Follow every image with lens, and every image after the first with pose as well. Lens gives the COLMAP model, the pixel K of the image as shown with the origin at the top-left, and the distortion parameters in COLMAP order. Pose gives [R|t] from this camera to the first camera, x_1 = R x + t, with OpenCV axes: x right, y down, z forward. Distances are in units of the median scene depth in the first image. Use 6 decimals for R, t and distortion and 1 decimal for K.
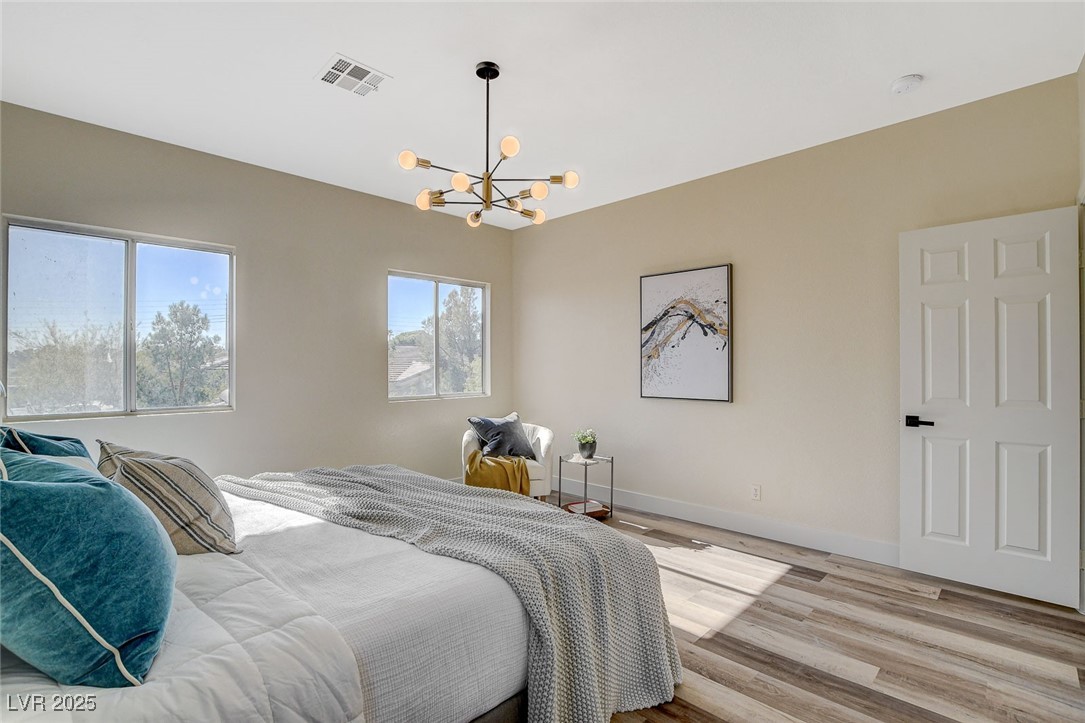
lens RADIAL K [[513.2, 0, 549.4], [0, 513.2, 365.2], [0, 0, 1]] dist [-0.001228, 0.000019]
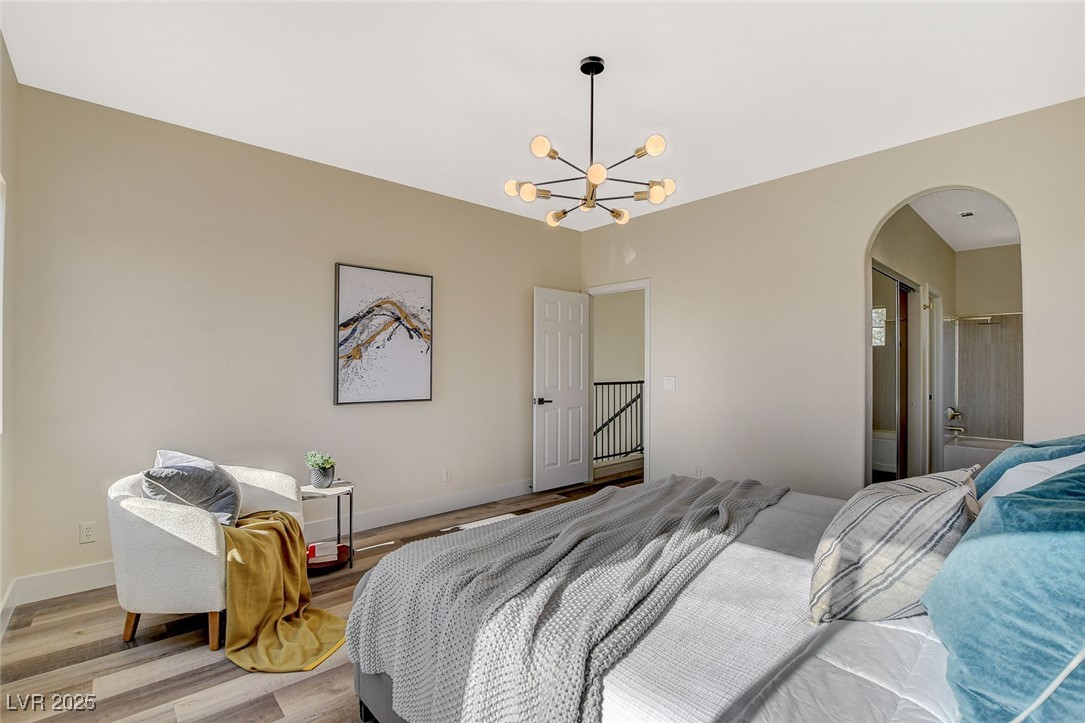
lens RADIAL K [[485.0, 0, 549.3], [0, 485.0, 363.9], [0, 0, 1]] dist [-0.029743, 0.004750]
pose [[0.080862, 0.006786, 0.996702, -0.632657], [-0.005099, 0.999967, -0.006395, -0.001614], [-0.996712, -0.004565, 0.080894, 0.619710]]
